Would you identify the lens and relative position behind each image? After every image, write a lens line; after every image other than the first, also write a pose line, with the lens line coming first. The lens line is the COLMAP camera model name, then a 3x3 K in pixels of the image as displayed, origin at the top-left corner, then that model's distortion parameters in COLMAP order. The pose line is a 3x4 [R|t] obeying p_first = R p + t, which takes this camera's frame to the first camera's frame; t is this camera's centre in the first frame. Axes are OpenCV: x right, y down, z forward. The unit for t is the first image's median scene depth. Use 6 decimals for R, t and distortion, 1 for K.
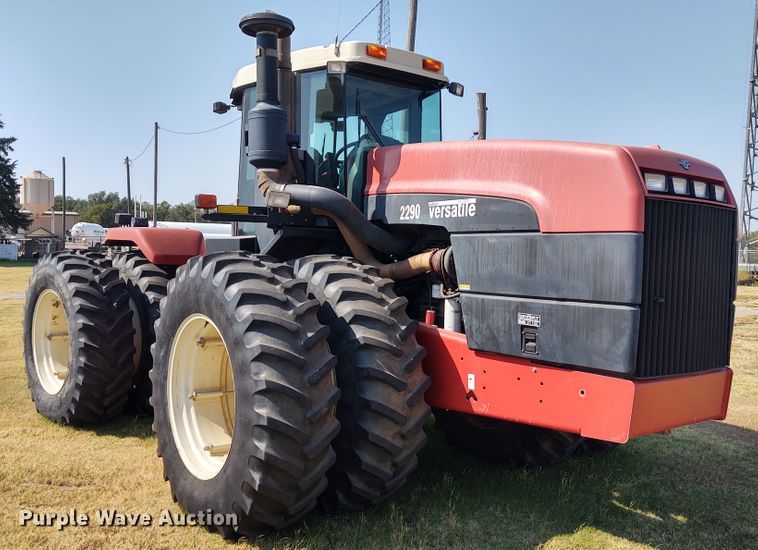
lens RADIAL K [[659.4, 0, 380.4], [0, 659.4, 298.4], [0, 0, 1]] dist [0.055203, -0.087380]
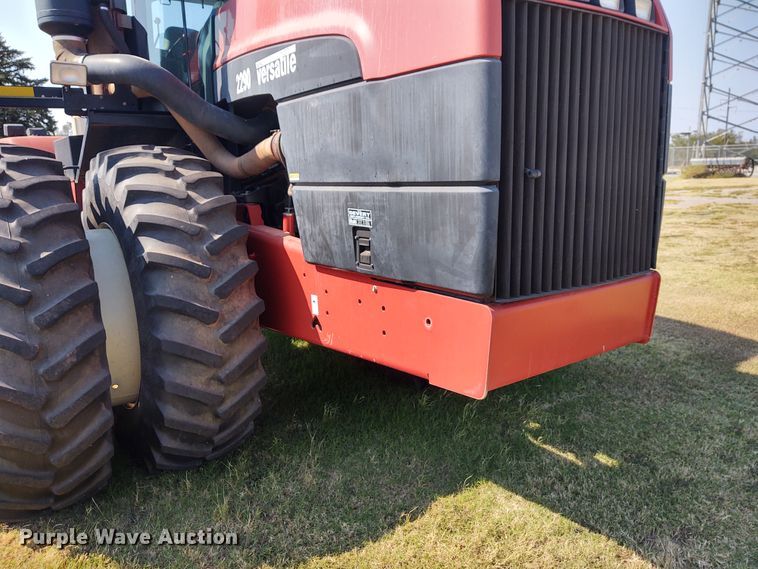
lens RADIAL K [[564.1, 0, 379.0], [0, 564.1, 284.5], [0, 0, 1]] dist [0.036993, -0.066963]
pose [[0.998754, -0.046471, -0.018198, 0.230177], [0.048512, 0.989603, 0.135397, 0.020733], [0.011717, -0.136111, 0.990624, 0.378983]]
